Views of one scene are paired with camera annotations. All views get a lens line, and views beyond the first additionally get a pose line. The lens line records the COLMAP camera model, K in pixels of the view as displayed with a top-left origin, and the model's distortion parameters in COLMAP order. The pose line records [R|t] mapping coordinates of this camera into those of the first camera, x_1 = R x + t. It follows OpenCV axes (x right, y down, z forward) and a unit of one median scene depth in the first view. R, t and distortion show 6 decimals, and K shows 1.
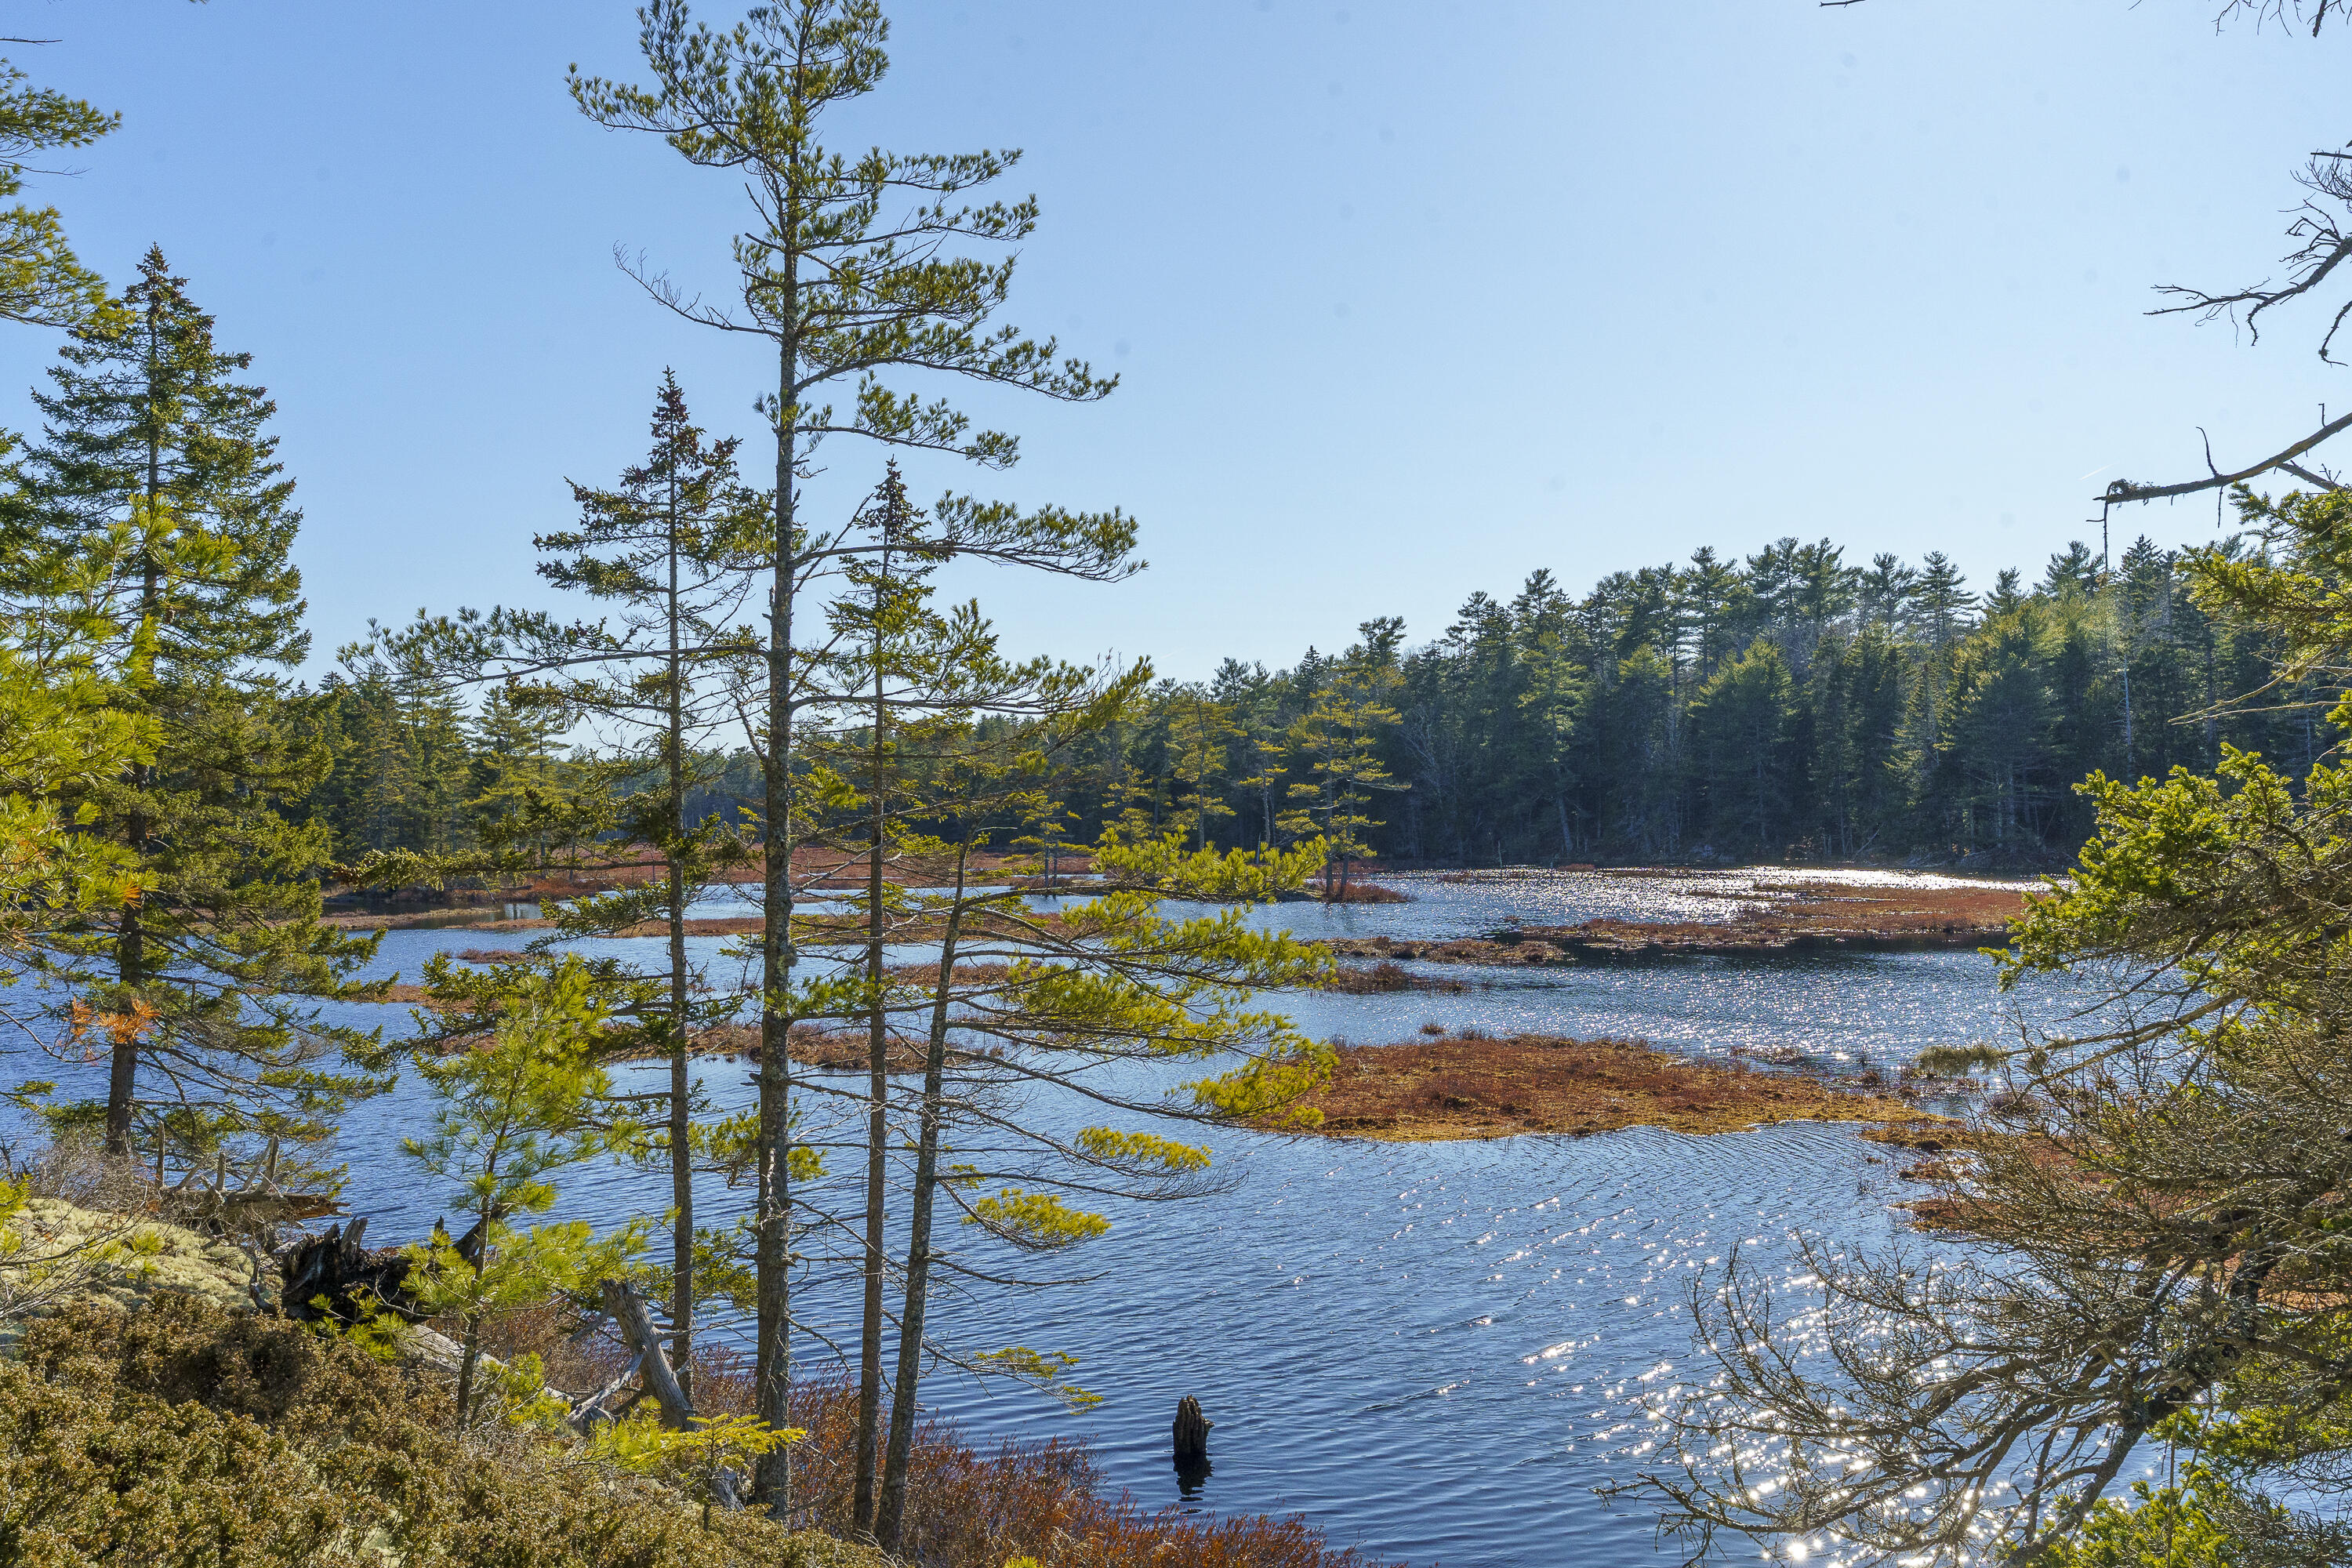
lens RADIAL K [[1858.9, 0, 1176.0], [0, 1858.9, 784.0], [0, 0, 1]] dist [0.011098, 0.004880]
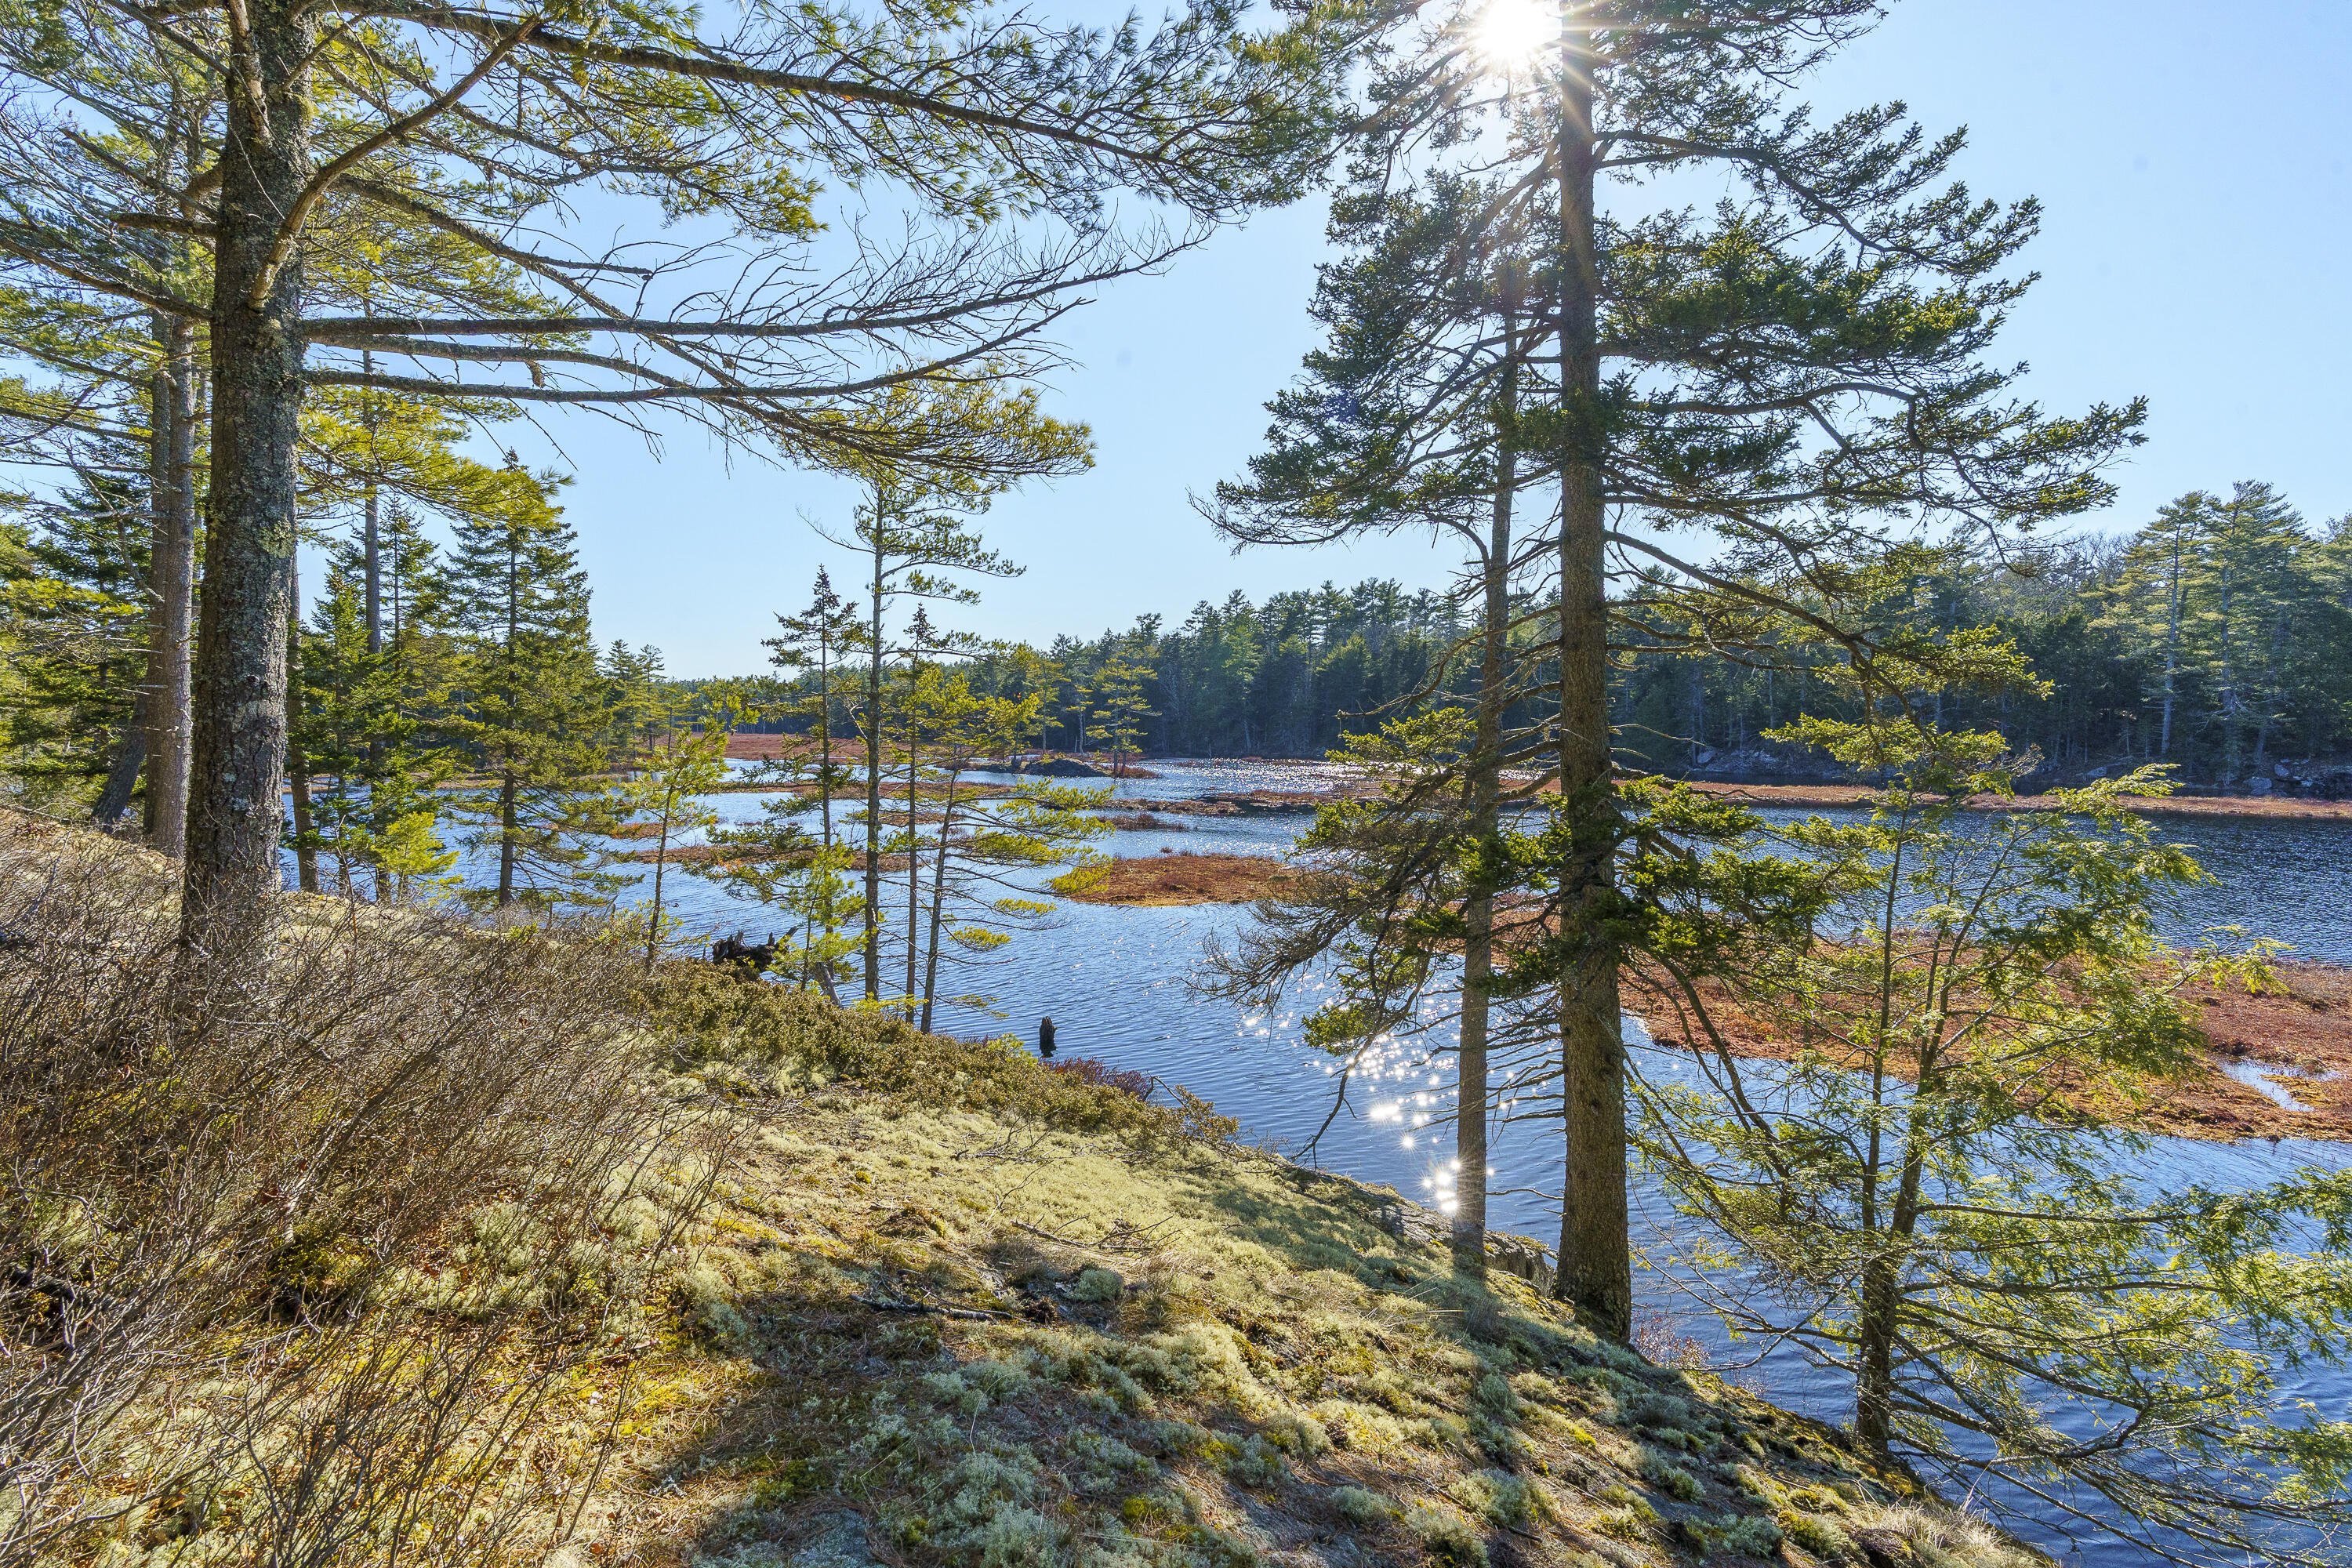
lens RADIAL K [[1075.8, 0, 1176.0], [0, 1075.8, 784.0], [0, 0, 1]] dist [-0.001066, 0.000135]
pose [[0.990418, 0.012695, 0.137518, -0.014089], [-0.022849, 0.997106, 0.072509, -0.035481], [-0.136200, -0.074956, 0.987842, -0.200447]]
